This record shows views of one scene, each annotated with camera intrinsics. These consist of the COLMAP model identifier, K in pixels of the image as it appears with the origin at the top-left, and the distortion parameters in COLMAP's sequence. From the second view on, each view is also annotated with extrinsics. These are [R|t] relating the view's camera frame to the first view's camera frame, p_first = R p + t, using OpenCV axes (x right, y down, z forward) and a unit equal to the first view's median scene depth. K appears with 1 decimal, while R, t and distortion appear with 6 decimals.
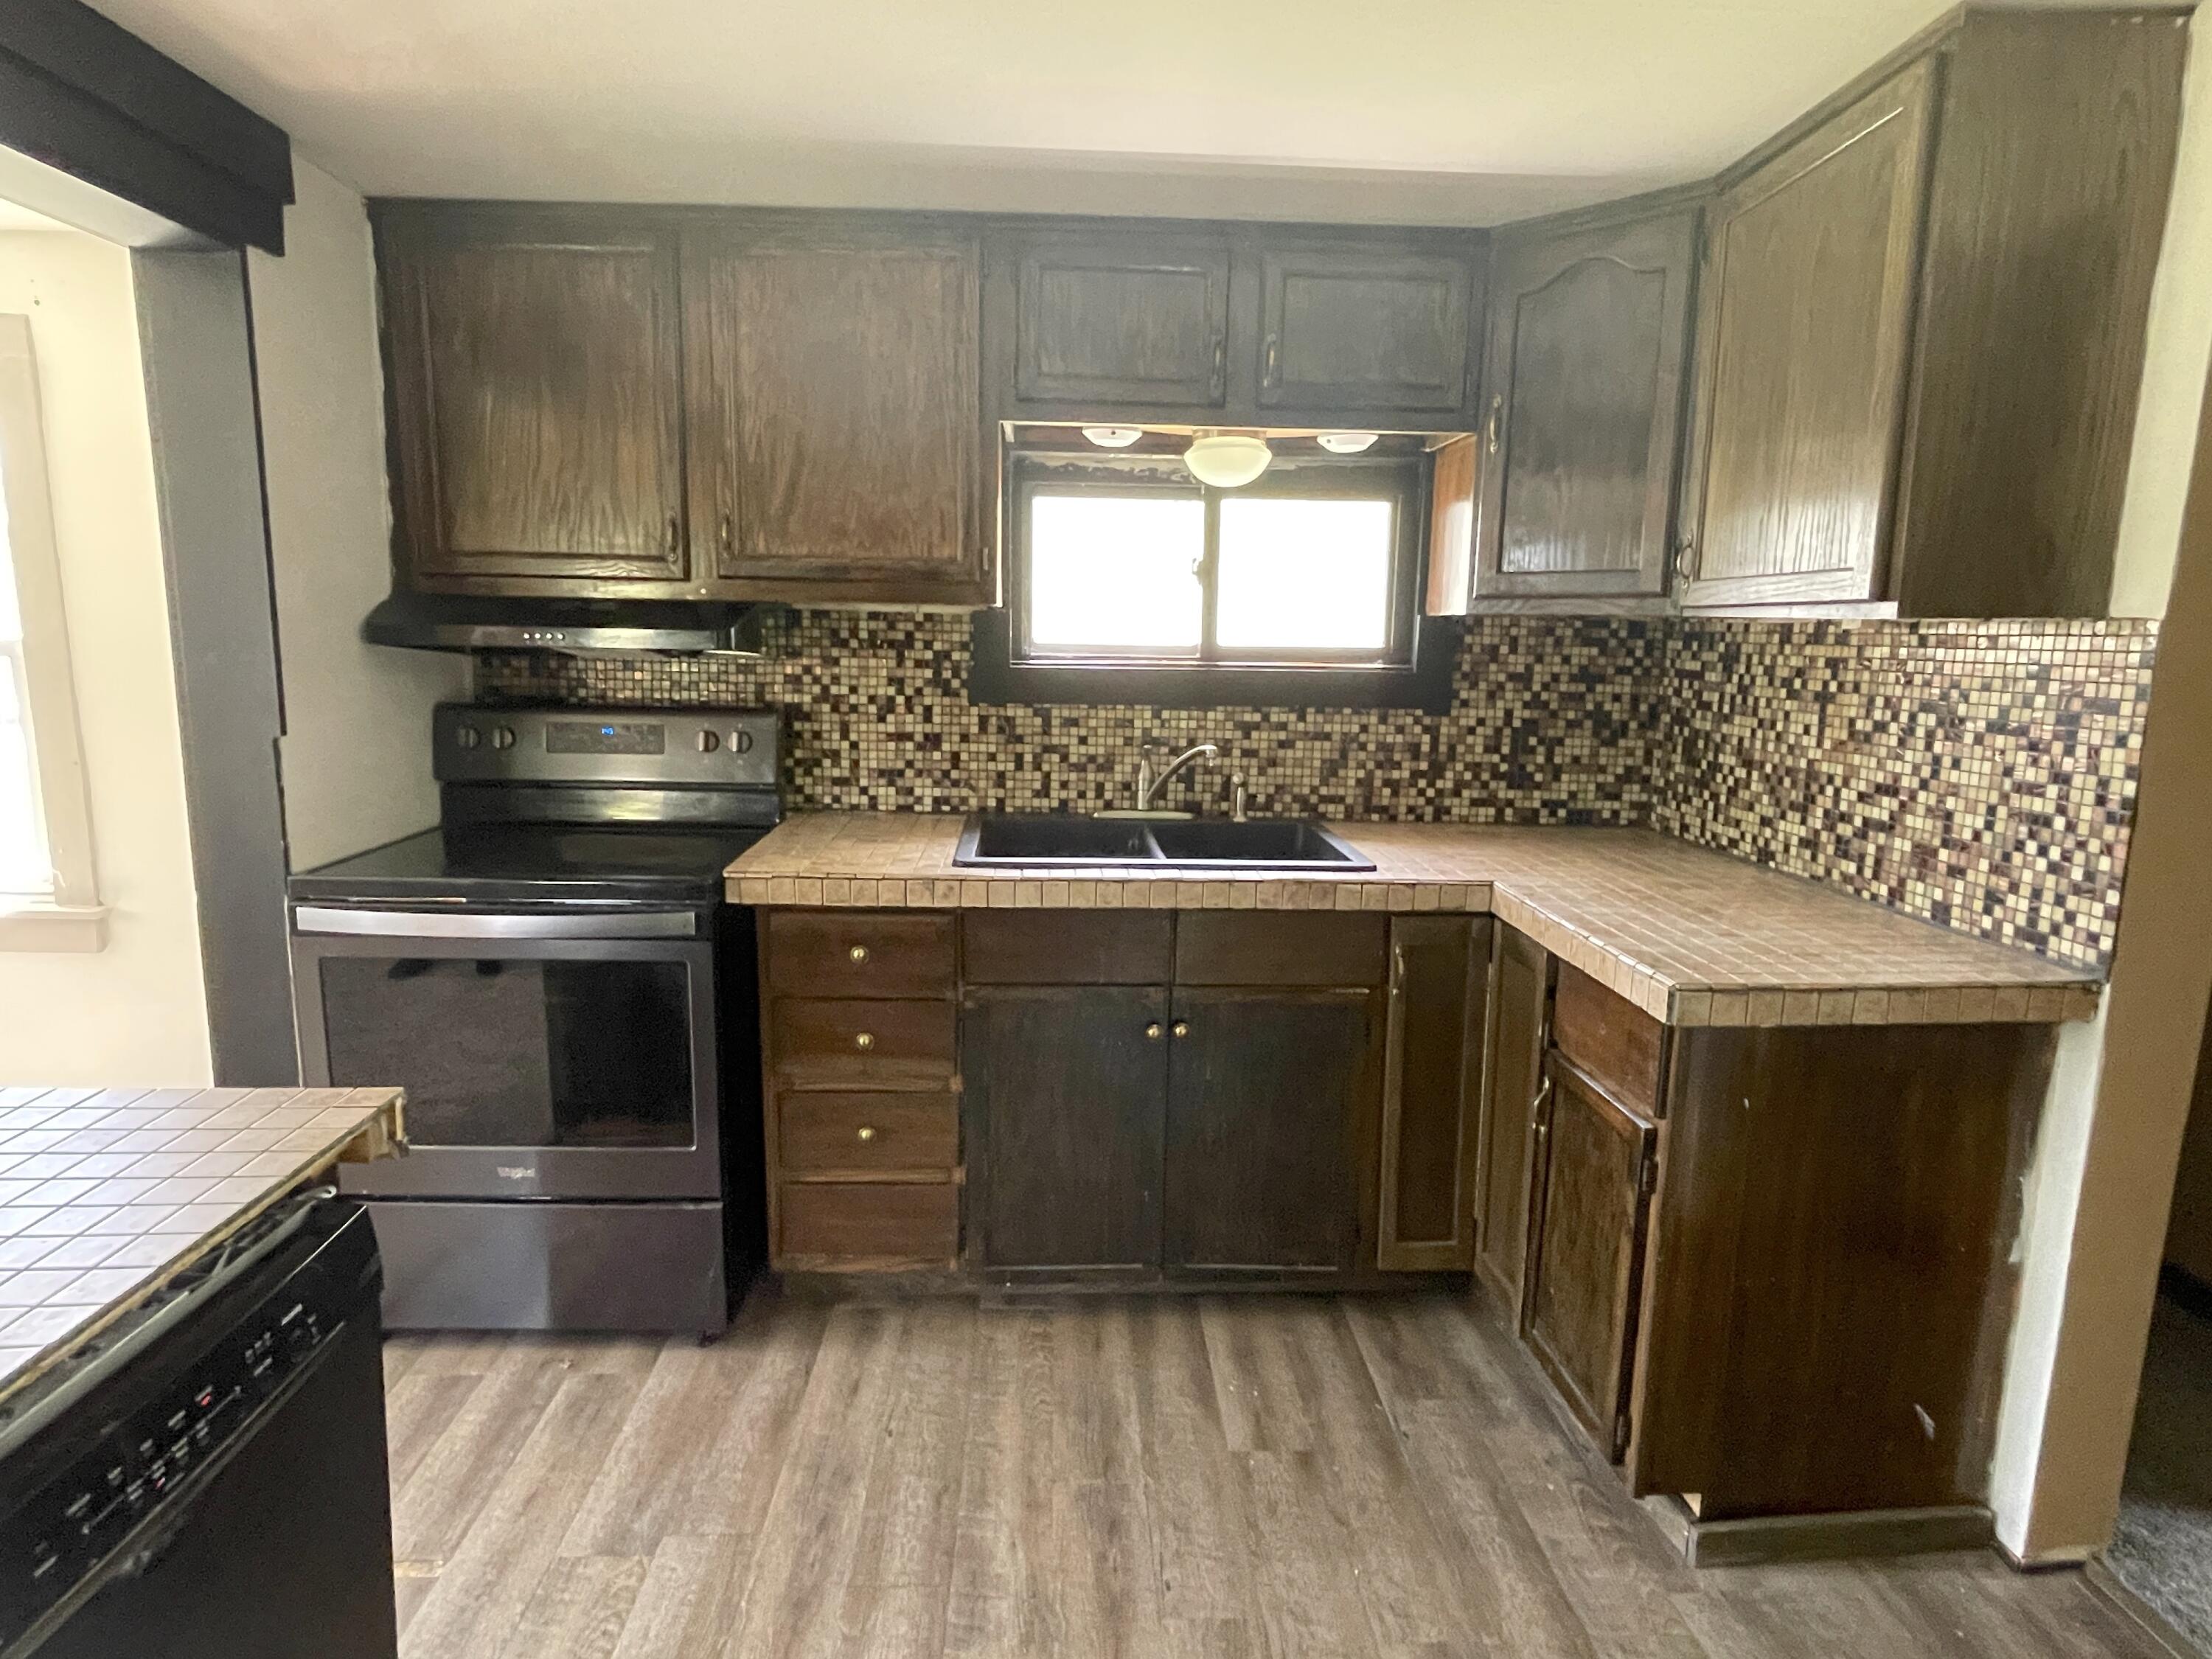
lens RADIAL K [[1192.3, 0, 1098.9], [0, 1192.3, 828.0], [0, 0, 1]] dist [-0.029473, 0.001375]
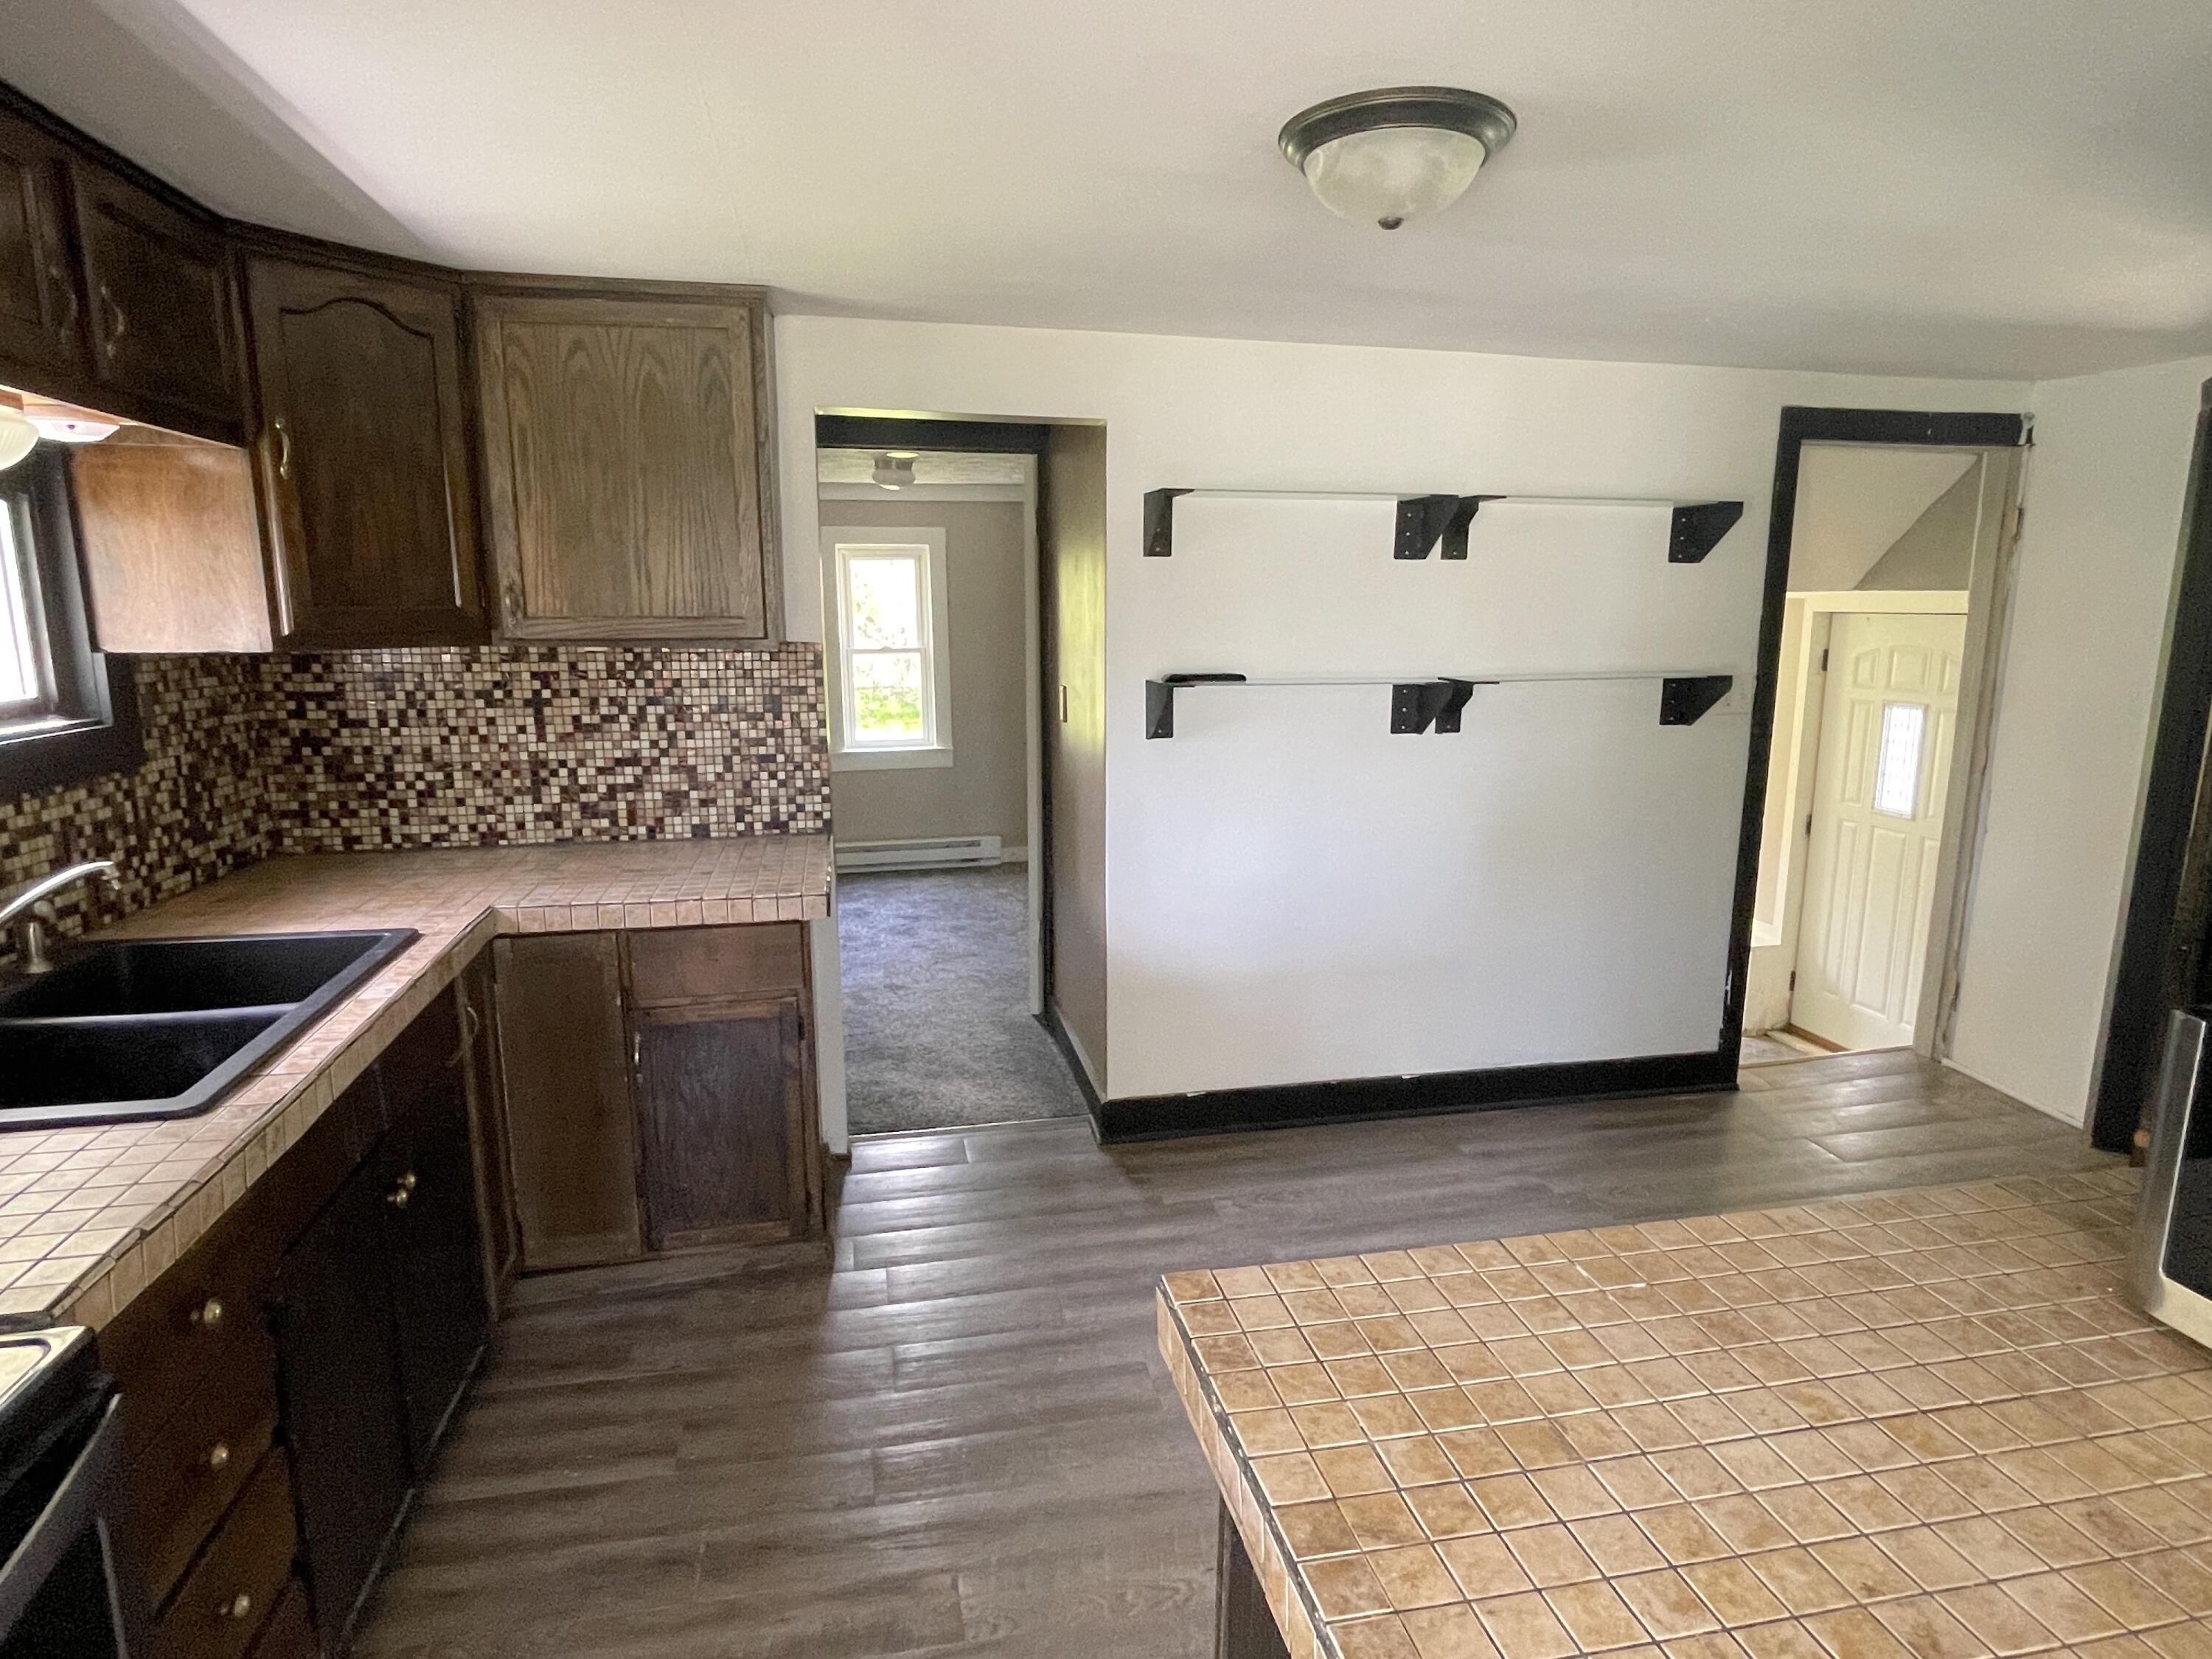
lens RADIAL K [[1192.3, 0, 1099.1], [0, 1192.3, 827.2], [0, 0, 1]] dist [-0.029473, 0.001375]
pose [[-0.185309, -0.194902, 0.963158, -0.789266], [0.152128, 0.962628, 0.224063, -0.180976], [-0.970834, 0.188044, -0.148734, 0.639311]]
